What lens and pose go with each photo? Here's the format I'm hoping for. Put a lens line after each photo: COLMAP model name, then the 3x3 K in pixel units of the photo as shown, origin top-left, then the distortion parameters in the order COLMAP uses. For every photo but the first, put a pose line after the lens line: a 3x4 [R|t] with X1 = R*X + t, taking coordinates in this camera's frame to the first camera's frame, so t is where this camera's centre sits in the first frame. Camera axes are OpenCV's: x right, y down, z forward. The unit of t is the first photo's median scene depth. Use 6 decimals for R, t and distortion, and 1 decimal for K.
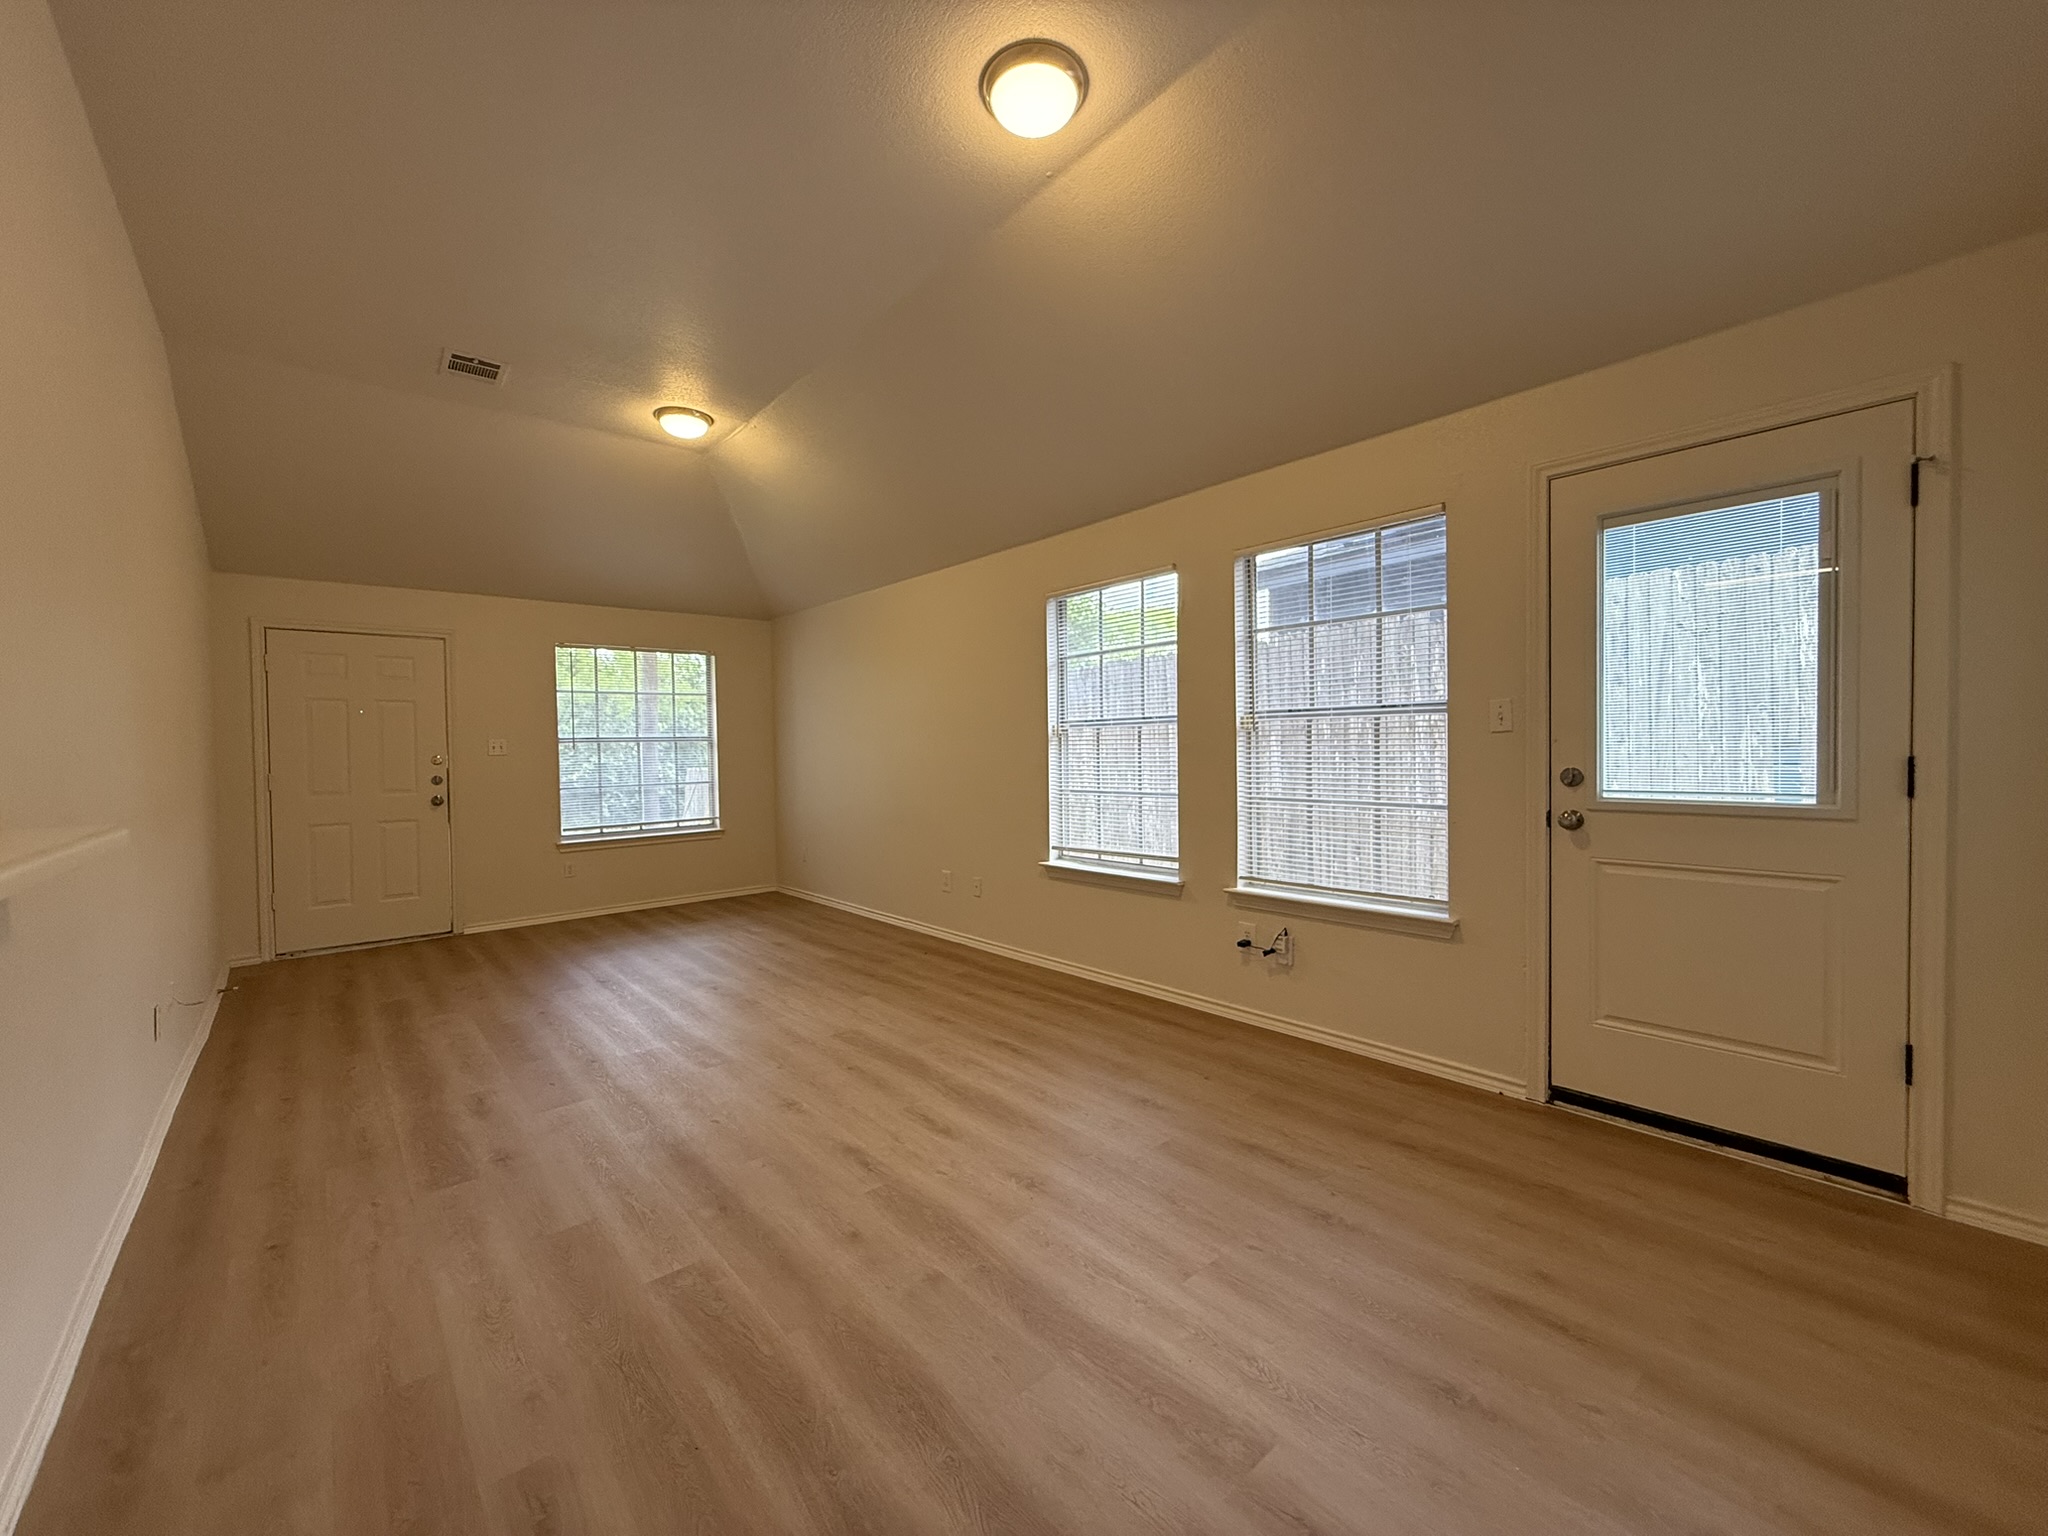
lens RADIAL K [[815.1, 0, 1015.8], [0, 815.1, 764.7], [0, 0, 1]] dist [0.000850, -0.000195]
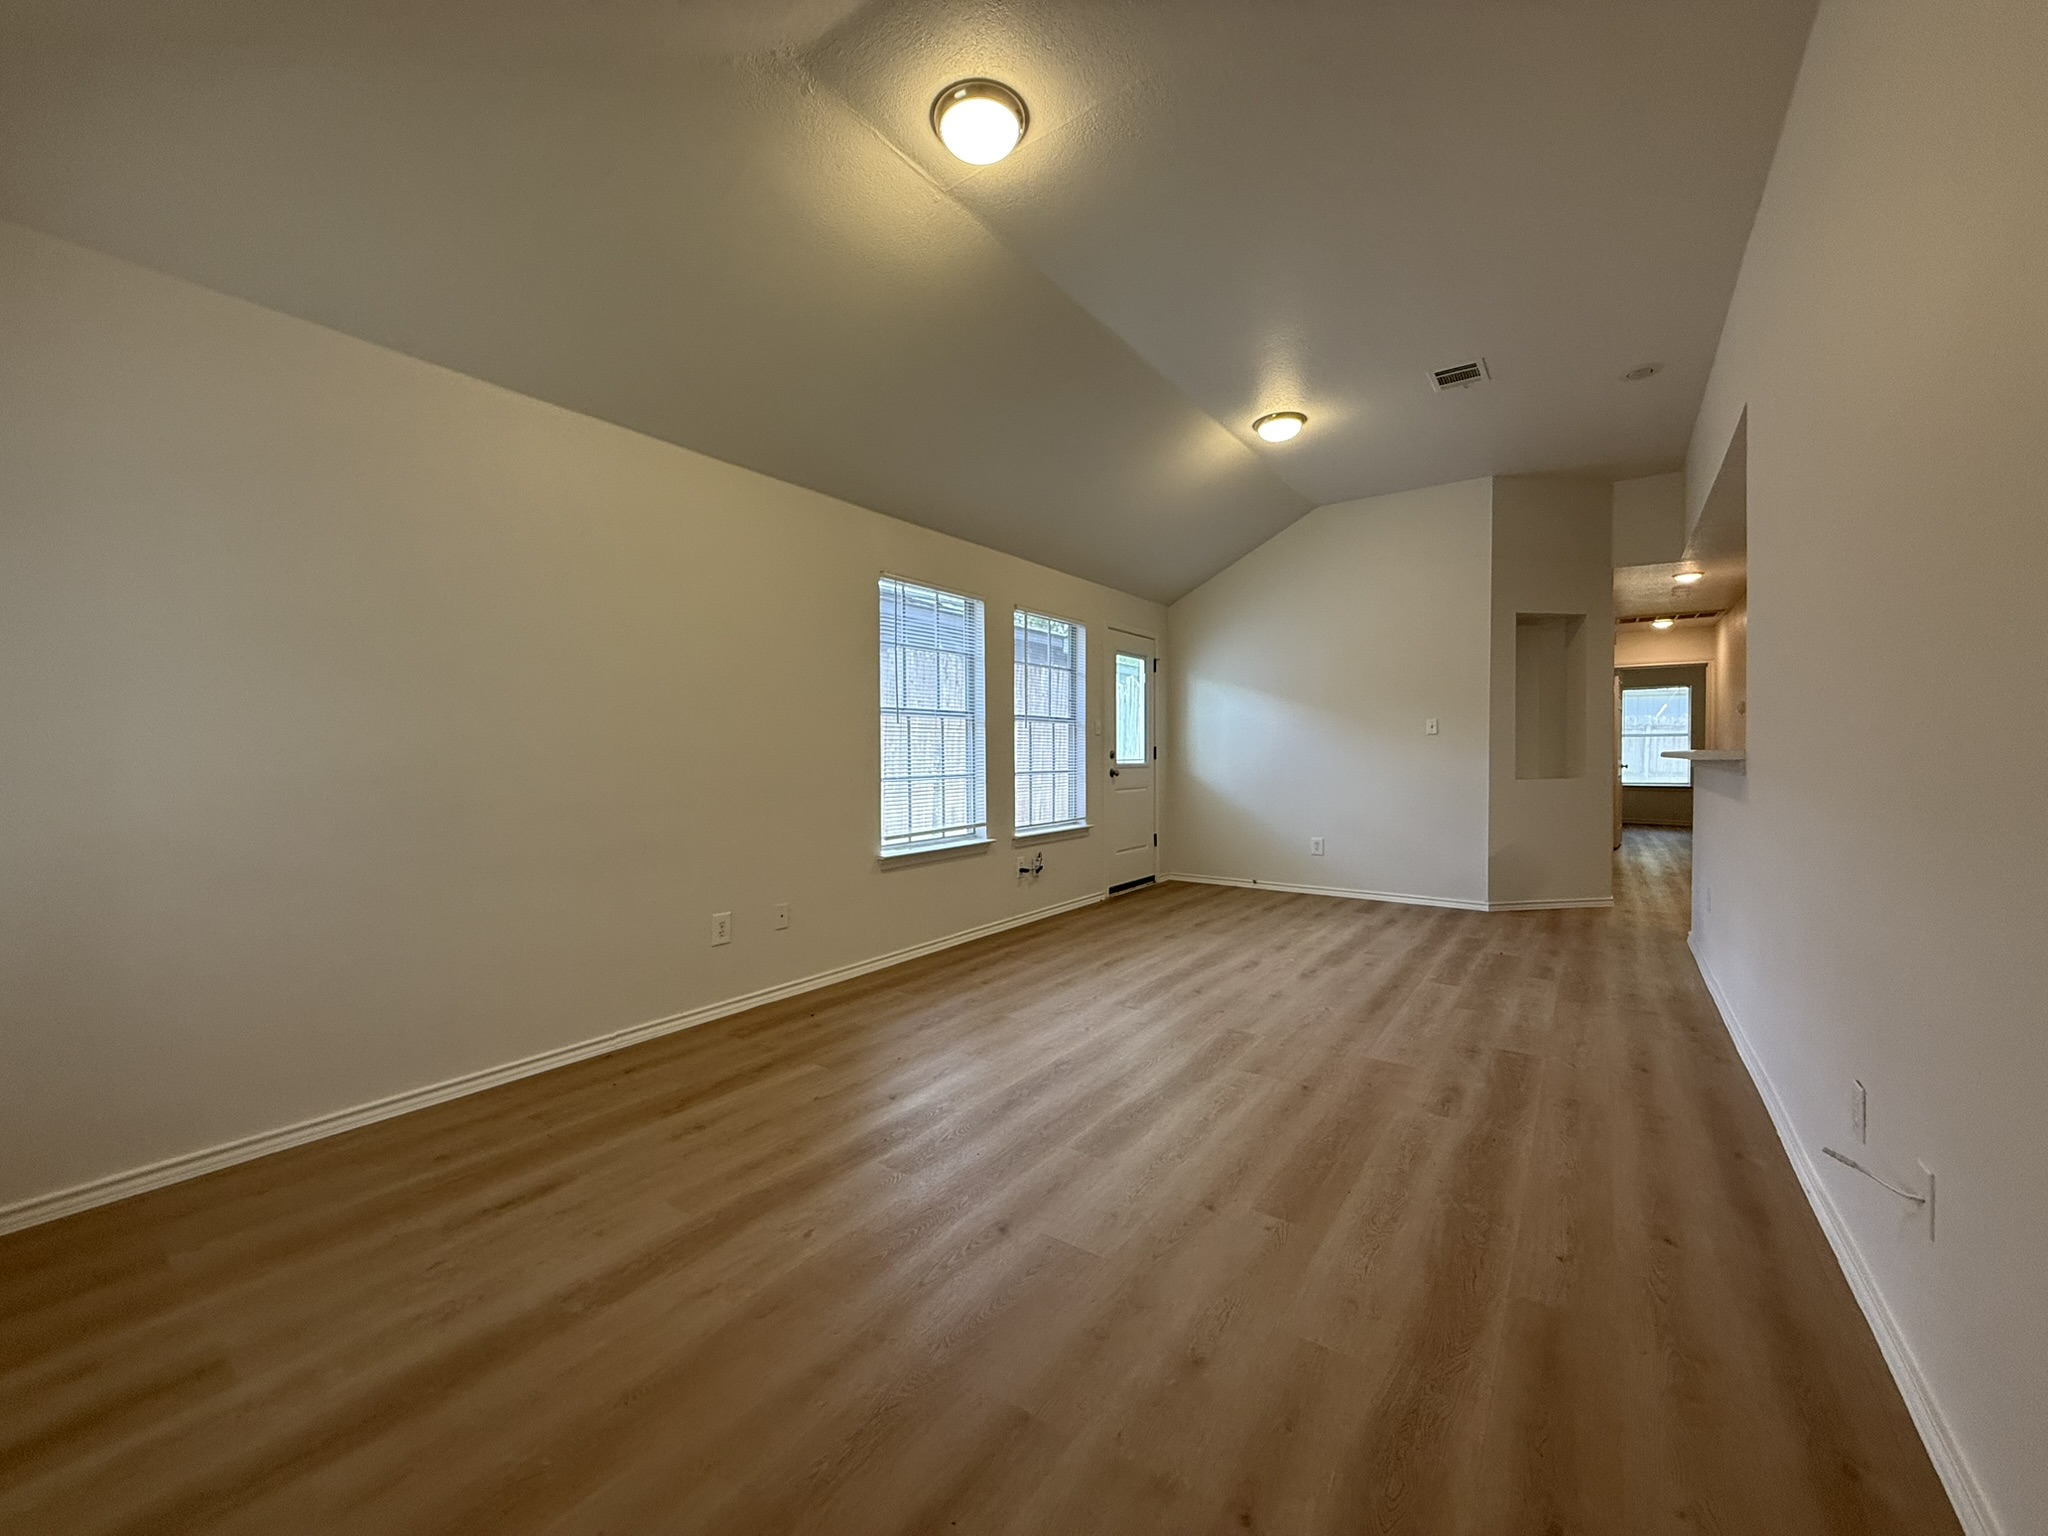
lens RADIAL K [[815.1, 0, 1015.8], [0, 815.1, 764.7], [0, 0, 1]] dist [0.000850, -0.000195]
pose [[-0.234860, 0.005901, 0.972011, -1.188873], [0.031757, 0.999494, 0.001606, 0.024339], [-0.971510, 0.031245, -0.234928, 1.389924]]
